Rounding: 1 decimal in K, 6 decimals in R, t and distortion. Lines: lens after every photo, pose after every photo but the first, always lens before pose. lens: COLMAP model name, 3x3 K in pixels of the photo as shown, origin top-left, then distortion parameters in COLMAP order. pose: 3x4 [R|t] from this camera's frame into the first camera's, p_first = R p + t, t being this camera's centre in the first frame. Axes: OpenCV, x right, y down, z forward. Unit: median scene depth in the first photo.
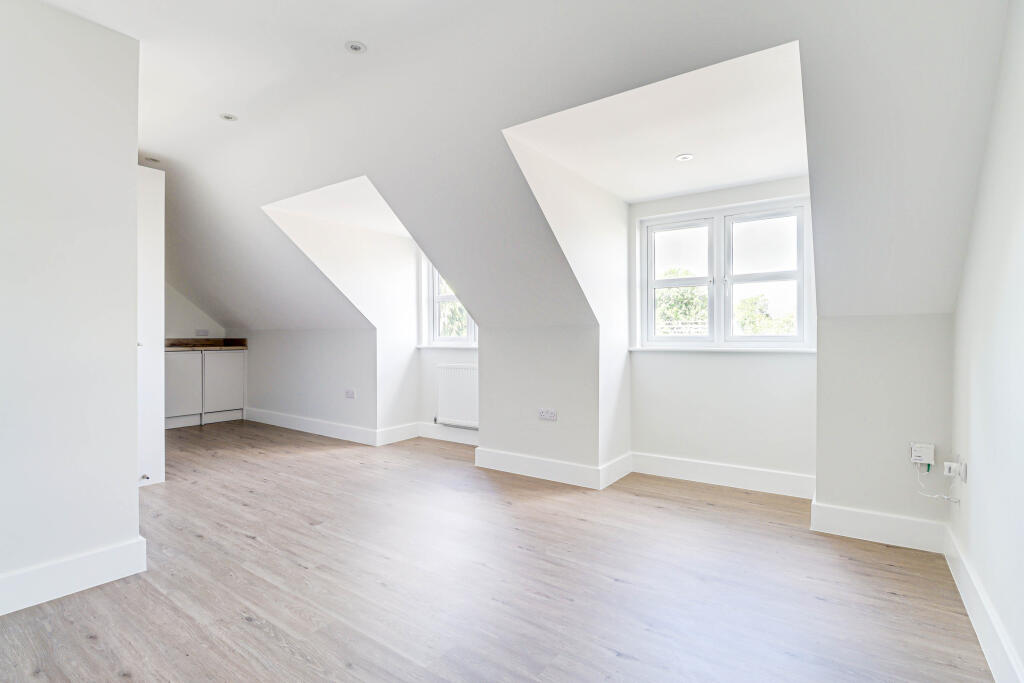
lens RADIAL K [[486.0, 0, 512.0], [0, 486.0, 341.5], [0, 0, 1]] dist [-0.001159, -0.000916]
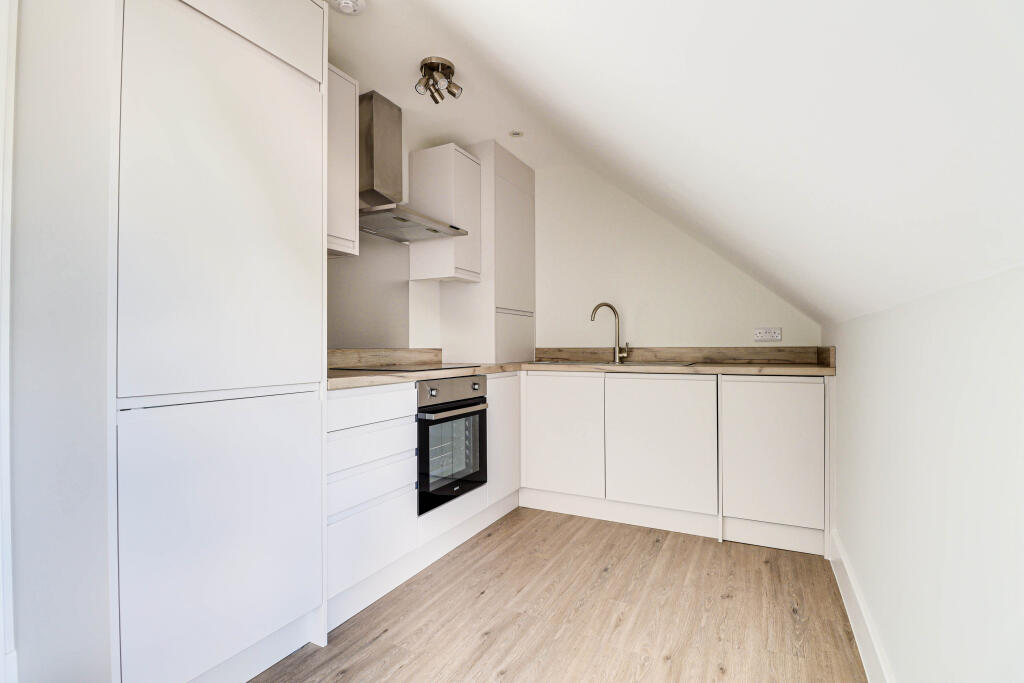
lens RADIAL K [[486.0, 0, 512.0], [0, 486.0, 341.5], [0, 0, 1]] dist [-0.001159, -0.000916]
pose [[0.138921, -0.013246, -0.990215, -0.216239], [-0.007246, 0.999870, -0.014392, -0.003229], [0.990277, 0.009174, 0.138807, 0.717245]]
